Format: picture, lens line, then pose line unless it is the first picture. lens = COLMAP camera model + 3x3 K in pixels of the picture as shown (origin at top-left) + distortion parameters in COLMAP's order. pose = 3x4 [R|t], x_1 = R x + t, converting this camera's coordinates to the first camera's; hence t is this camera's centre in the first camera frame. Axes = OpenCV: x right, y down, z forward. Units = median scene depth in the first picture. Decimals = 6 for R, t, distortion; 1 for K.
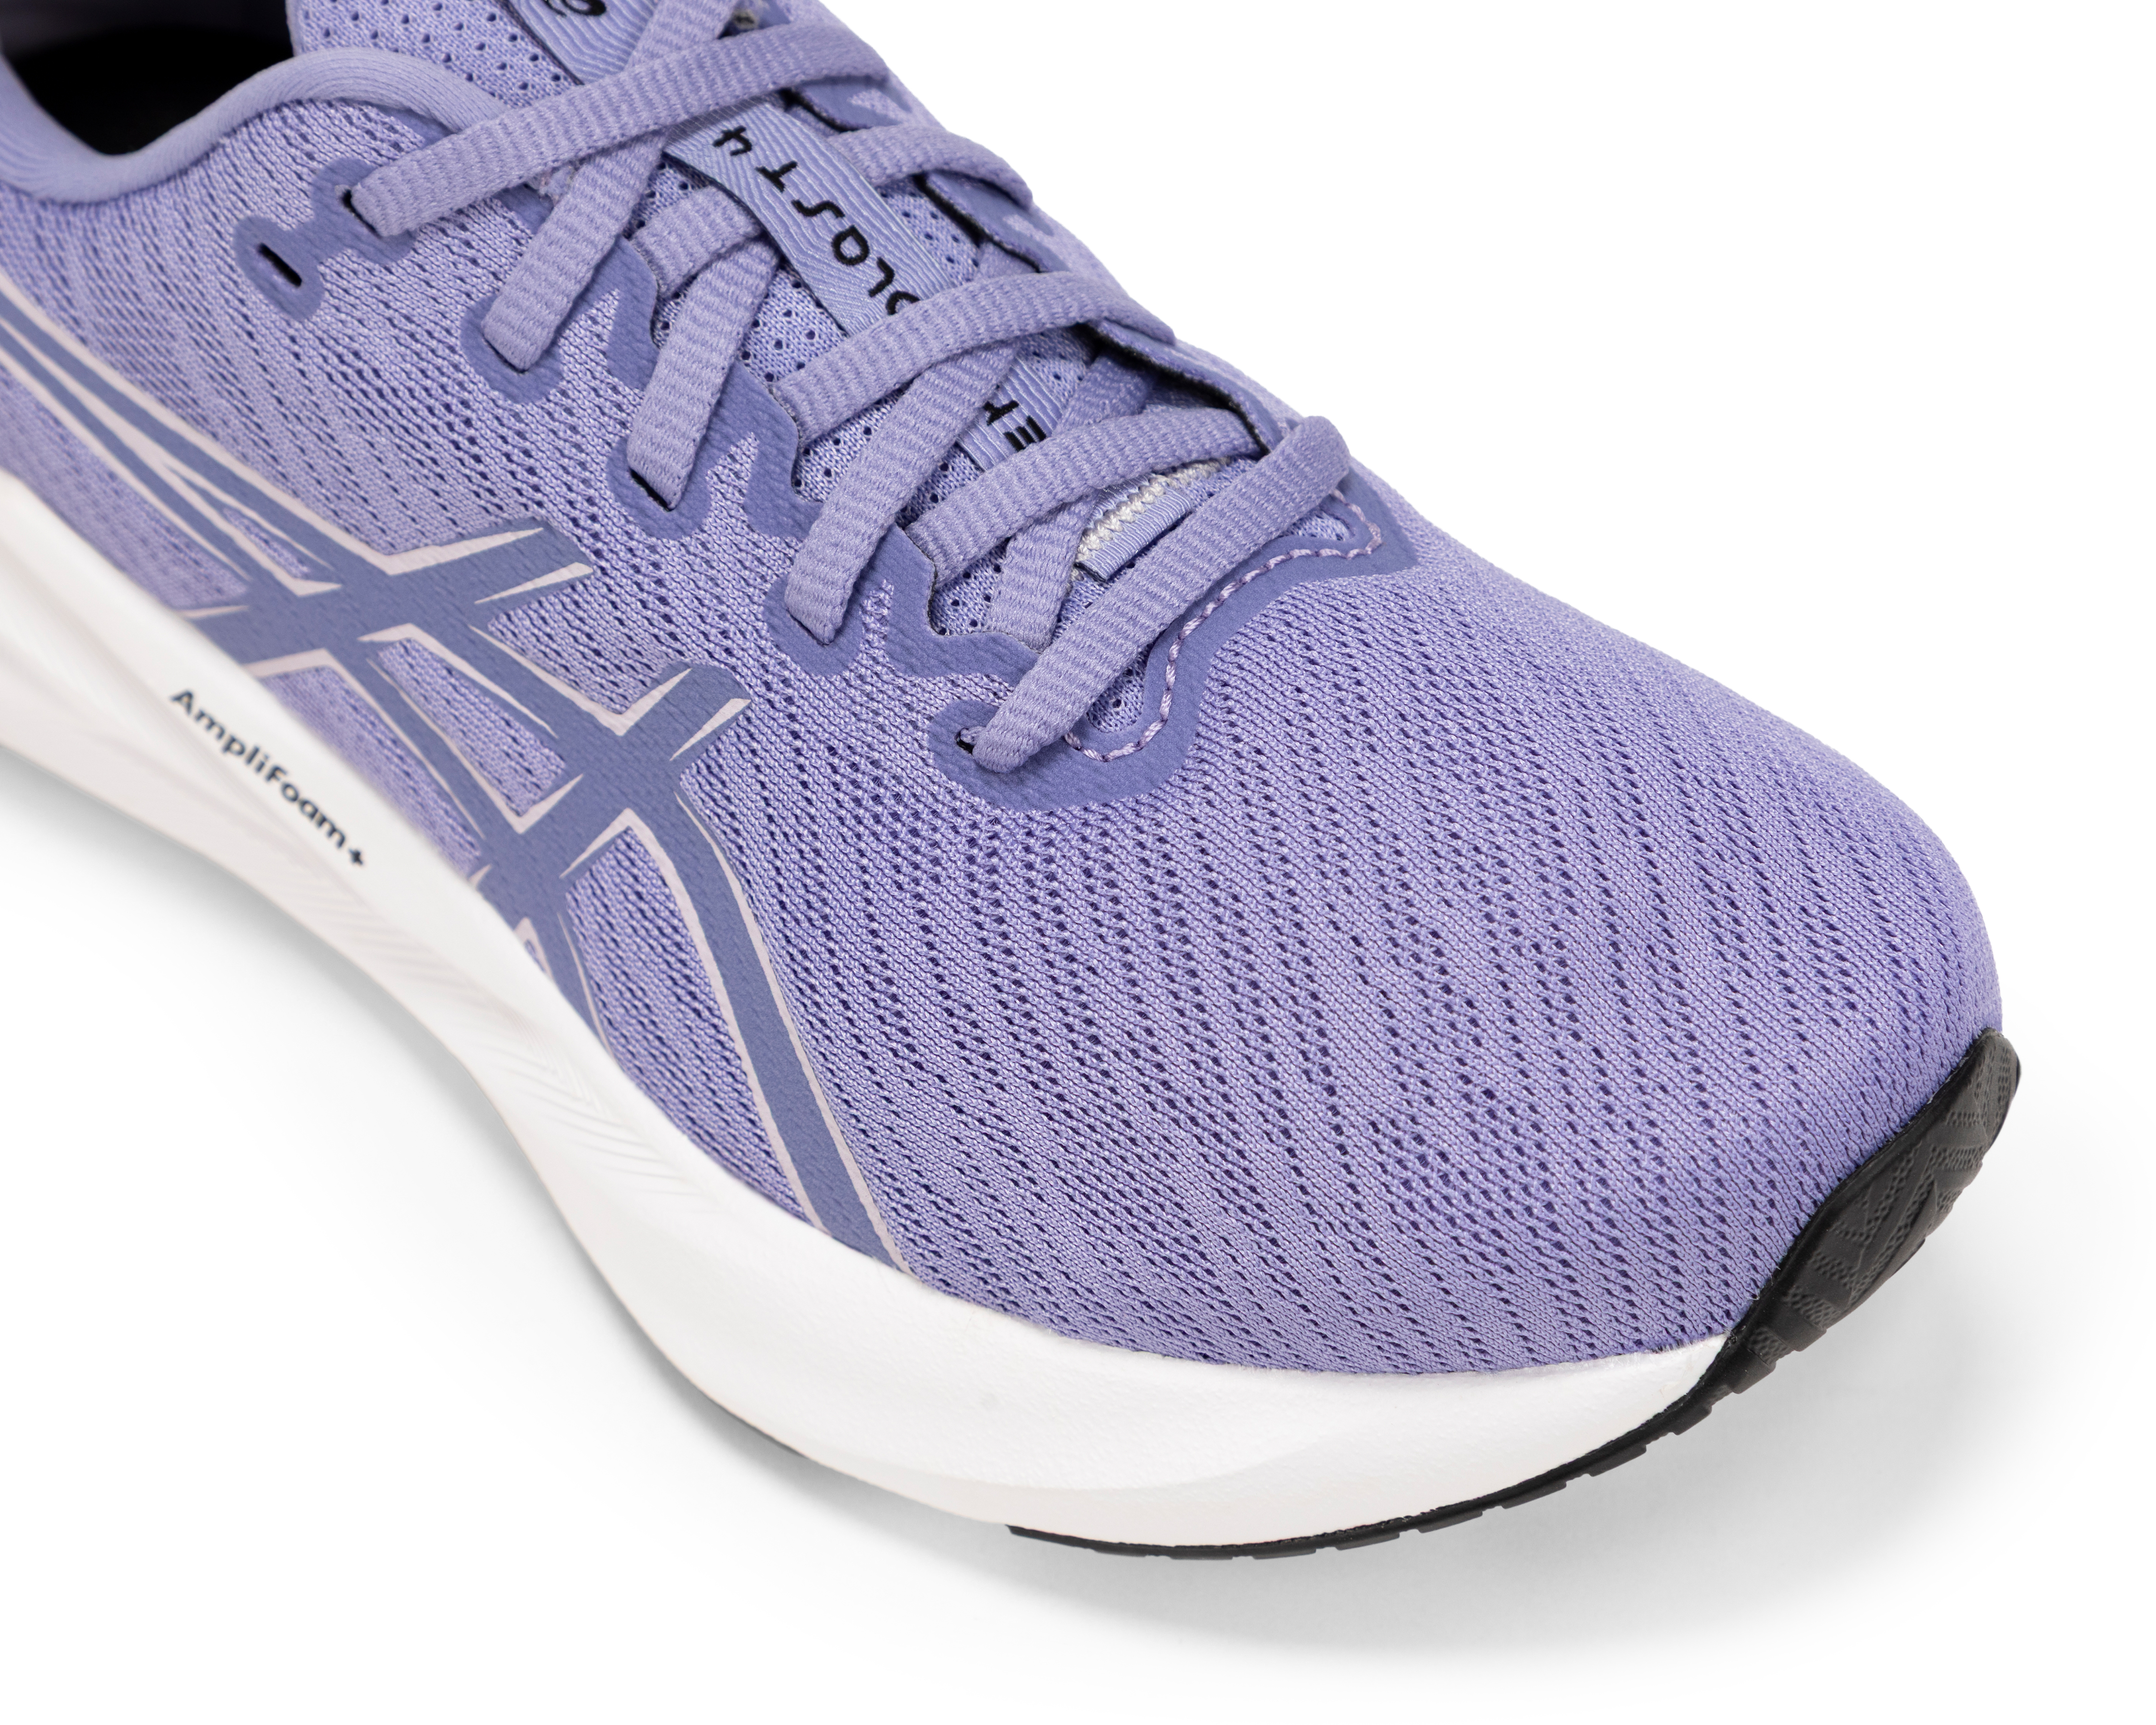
lens RADIAL K [[6020.8, 0, 1079.6], [0, 6020.8, 747.8], [0, 0, 1]] dist [-0.035634, 1.112440]
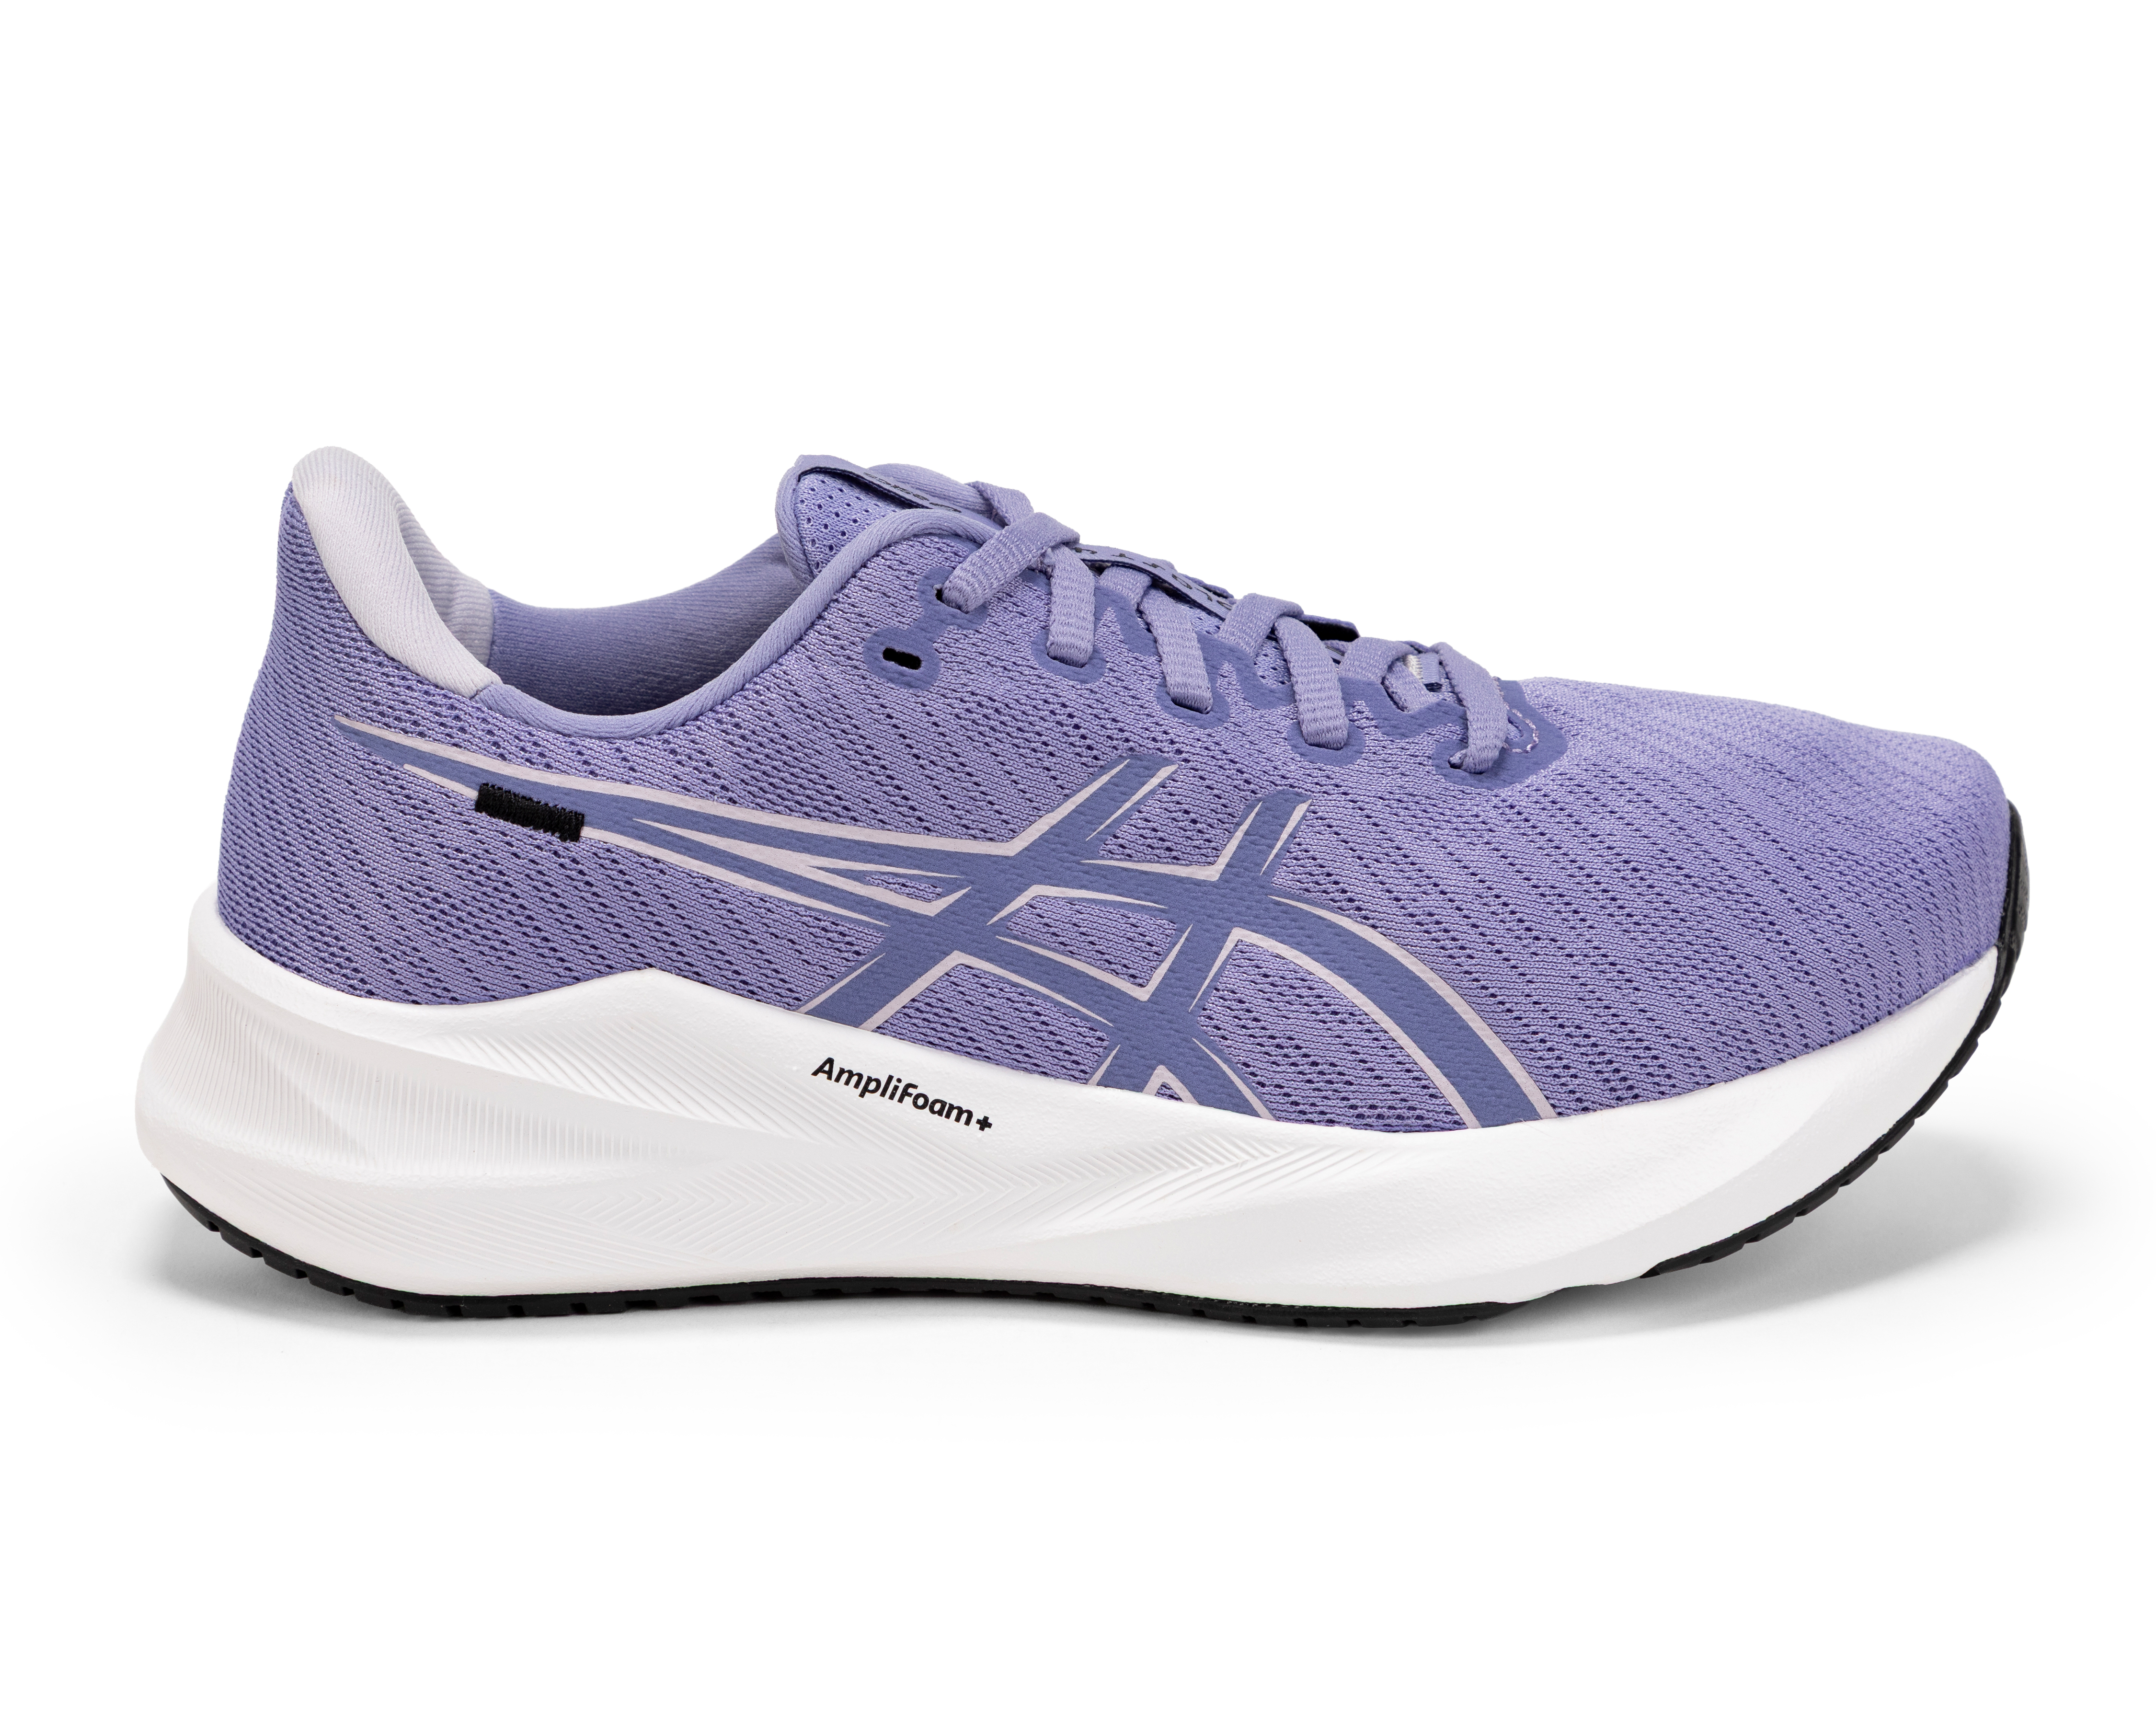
lens RADIAL K [[6020.8, 0, 1079.6], [0, 6020.8, 747.8], [0, 0, 1]] dist [-0.035634, 1.112440]
pose [[0.712805, -0.138925, 0.687465, -1.149794], [0.487375, 0.802974, -0.343072, 0.479222], [-0.504355, 0.579597, 0.640073, 0.035187]]
